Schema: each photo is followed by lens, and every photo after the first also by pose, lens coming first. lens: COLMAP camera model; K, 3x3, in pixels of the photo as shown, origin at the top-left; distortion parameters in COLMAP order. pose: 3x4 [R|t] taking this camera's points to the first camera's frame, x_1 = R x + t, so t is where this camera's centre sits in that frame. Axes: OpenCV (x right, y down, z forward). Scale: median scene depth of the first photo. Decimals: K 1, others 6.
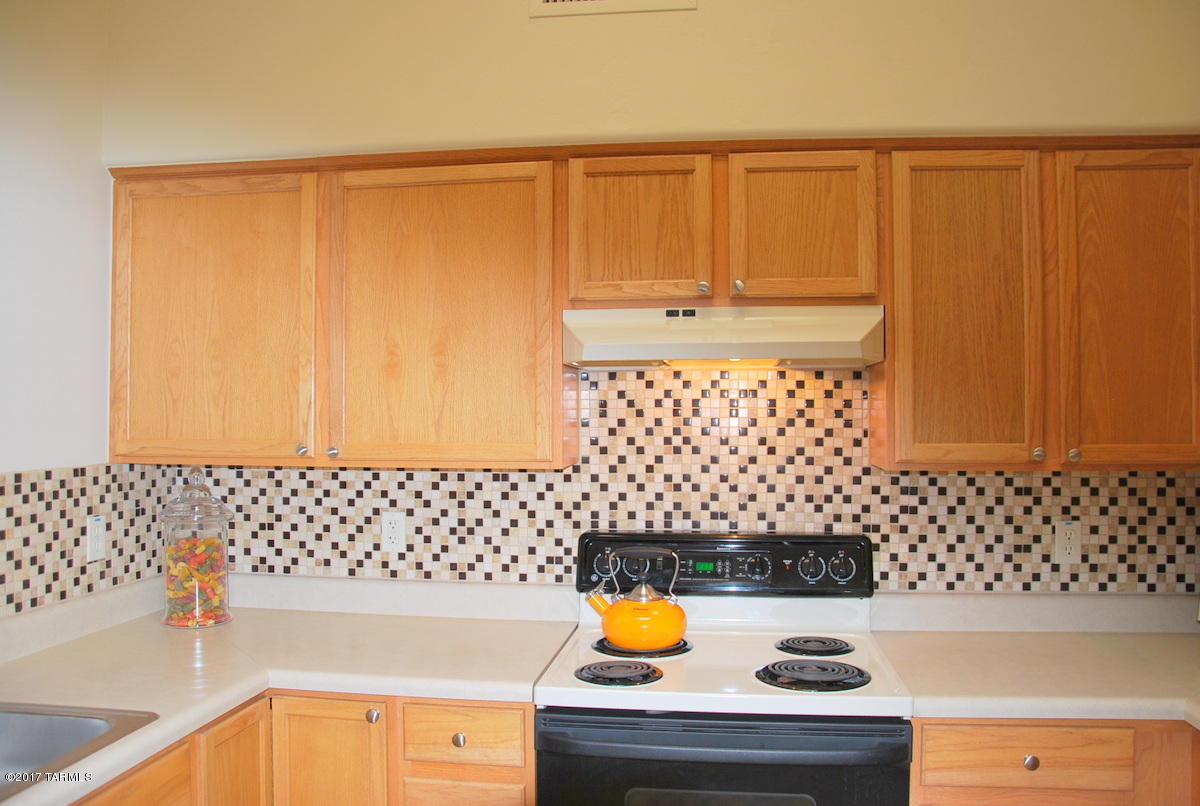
lens RADIAL K [[940.4, 0, 600.9], [0, 940.4, 393.7], [0, 0, 1]] dist [-0.111257, 0.032461]
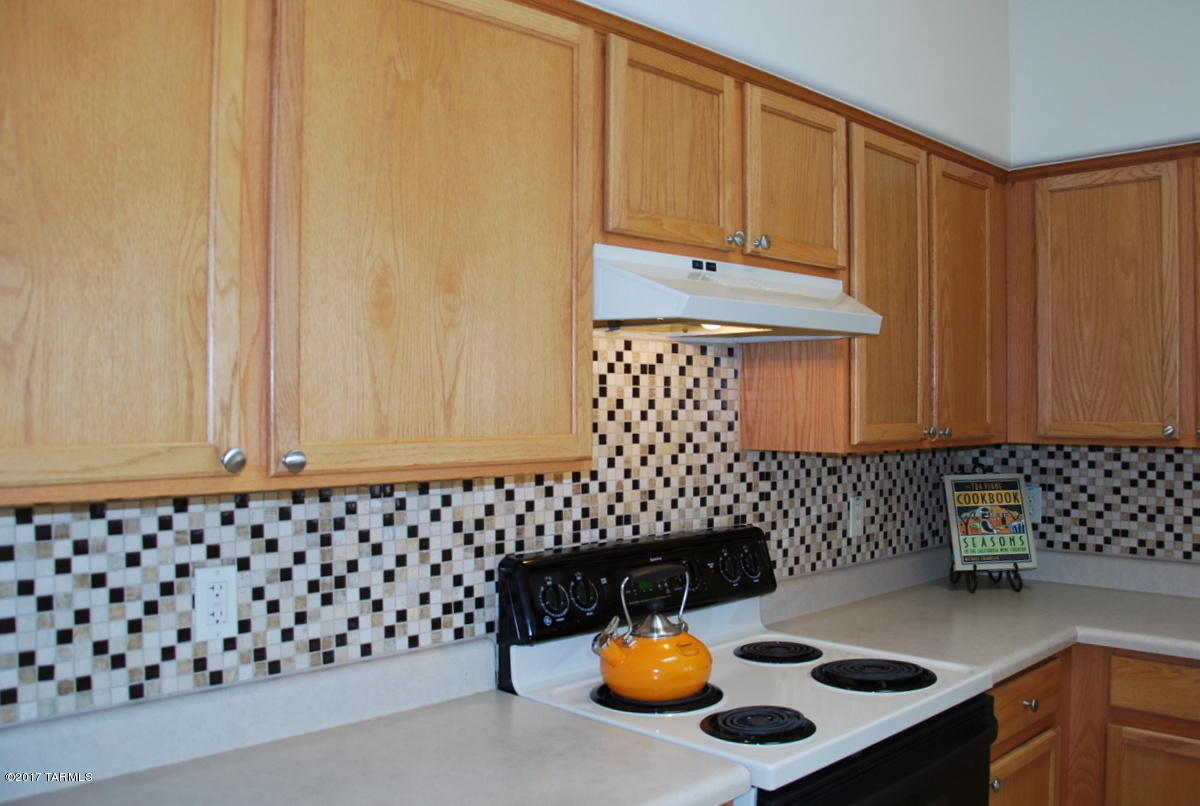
lens RADIAL K [[1055.2, 0, 600.2], [0, 1055.2, 407.2], [0, 0, 1]] dist [-0.097653, 0.026655]
pose [[0.600248, -0.002407, 0.799811, -0.611461], [-0.016827, 0.999736, 0.015637, 0.019399], [-0.799637, -0.022845, 0.600049, 0.475640]]
